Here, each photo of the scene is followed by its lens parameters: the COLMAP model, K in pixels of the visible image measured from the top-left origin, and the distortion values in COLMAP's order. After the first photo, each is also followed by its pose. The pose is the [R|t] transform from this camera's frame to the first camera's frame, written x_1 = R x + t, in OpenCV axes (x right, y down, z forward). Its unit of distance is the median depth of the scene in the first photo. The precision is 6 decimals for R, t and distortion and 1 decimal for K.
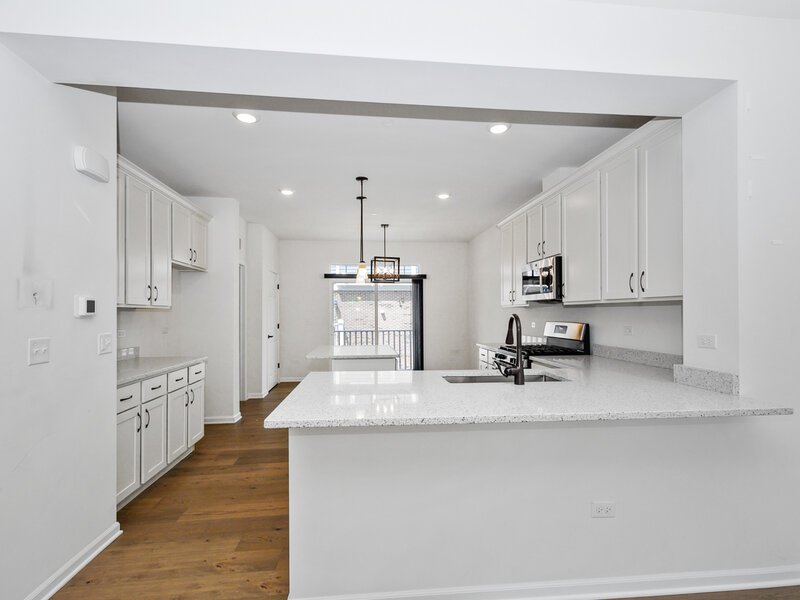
lens RADIAL K [[399.8, 0, 399.0], [0, 399.8, 307.0], [0, 0, 1]] dist [0.050603, 0.000263]
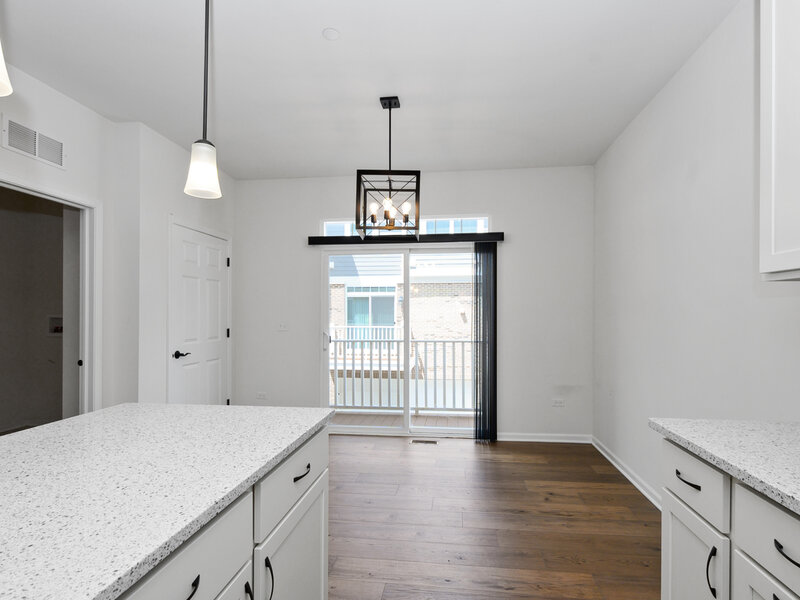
lens RADIAL K [[417.0, 0, 420.3], [0, 417.0, 311.2], [0, 0, 1]] dist [-0.000575, -0.000048]
pose [[0.981678, 0.003312, -0.190517, 0.108246], [-0.001753, 0.999964, 0.008353, 0.019104], [0.190538, -0.007866, 0.981648, 0.775778]]
